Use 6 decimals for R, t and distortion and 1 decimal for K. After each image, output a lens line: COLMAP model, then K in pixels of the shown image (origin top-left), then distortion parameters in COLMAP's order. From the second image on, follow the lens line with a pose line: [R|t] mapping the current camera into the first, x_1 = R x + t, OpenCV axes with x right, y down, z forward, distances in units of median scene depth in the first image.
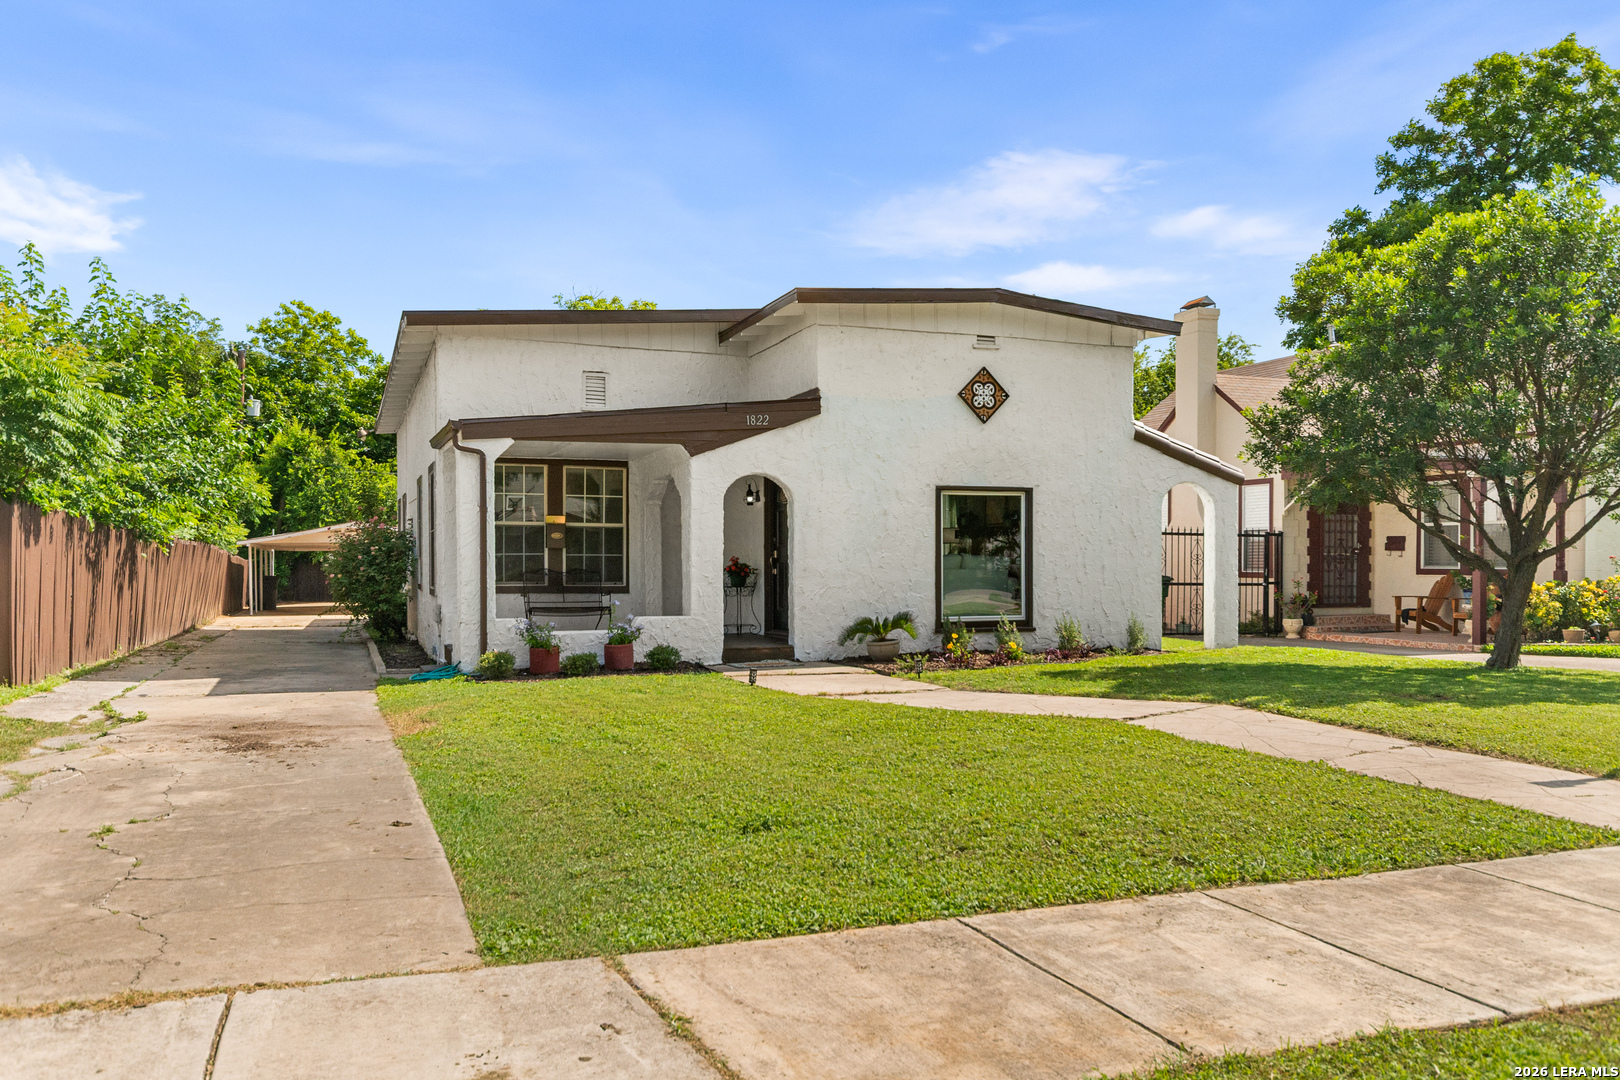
lens RADIAL K [[1249.9, 0, 810.0], [0, 1249.9, 540.0], [0, 0, 1]] dist [-0.191913, -0.000441]
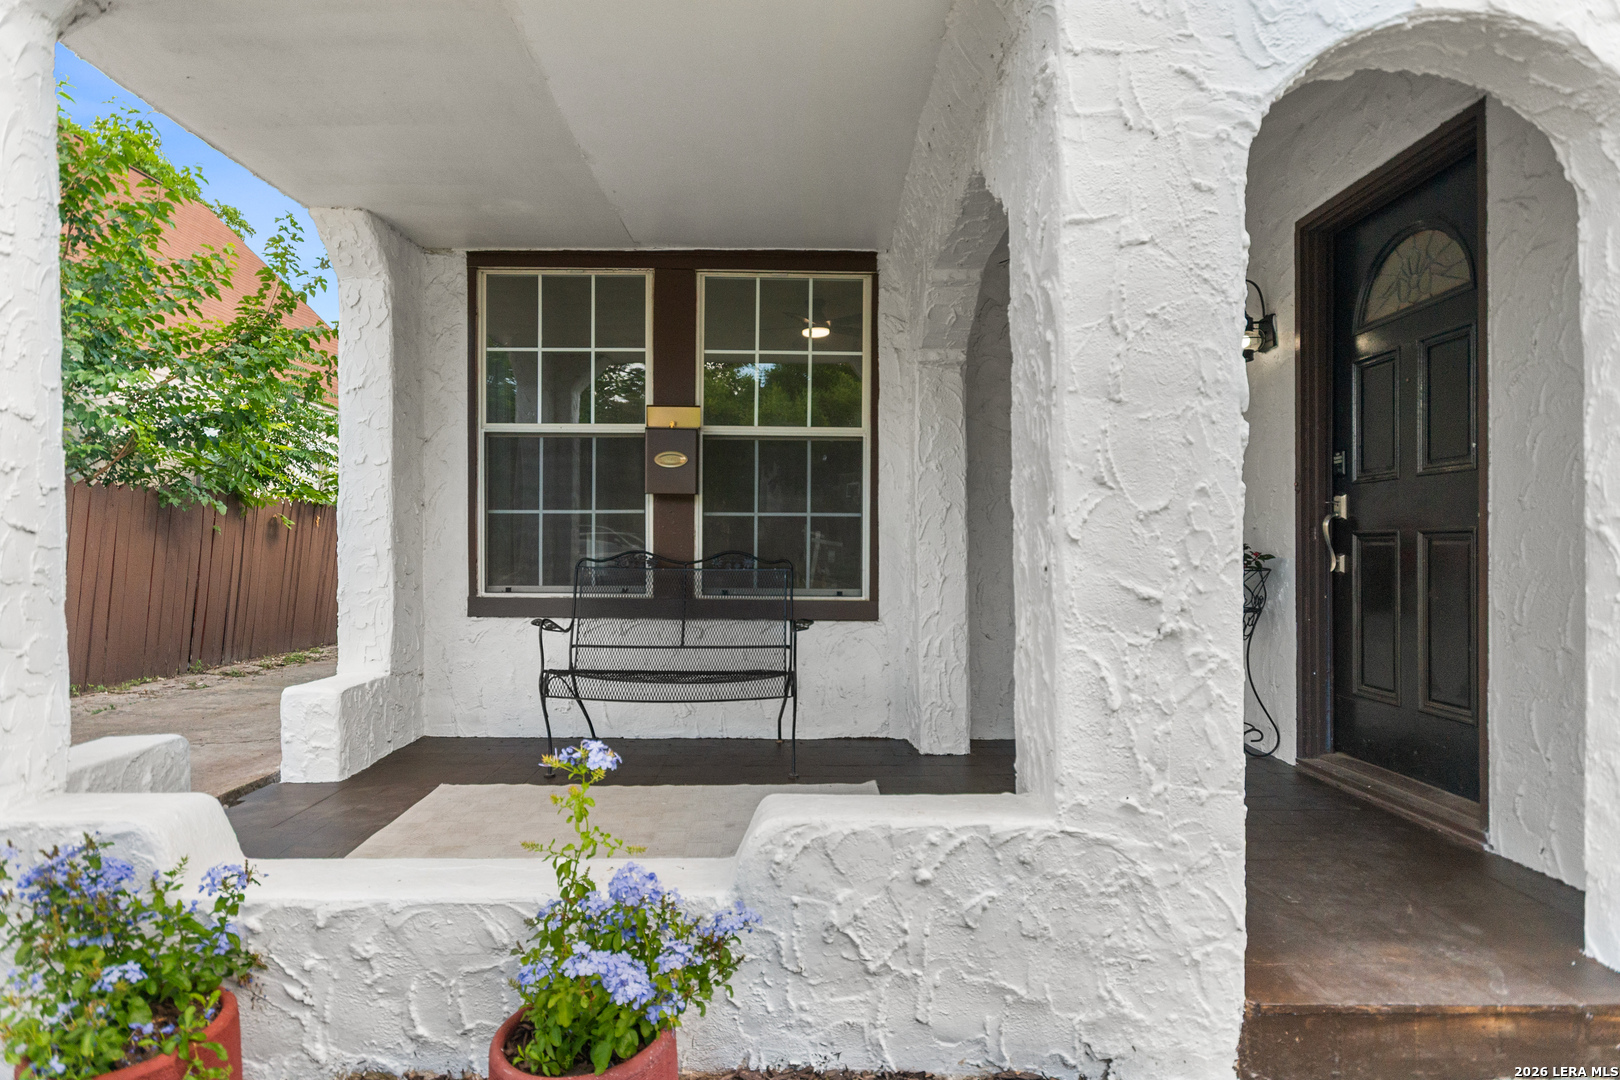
lens RADIAL K [[925.0, 0, 810.0], [0, 925.0, 540.0], [0, 0, 1]] dist [0.000643, 0.000014]
pose [[0.939764, 0.003675, -0.341803, -0.073347], [0.003046, 0.999812, 0.019124, 0.014837], [0.341810, -0.019013, 0.939577, 0.752154]]
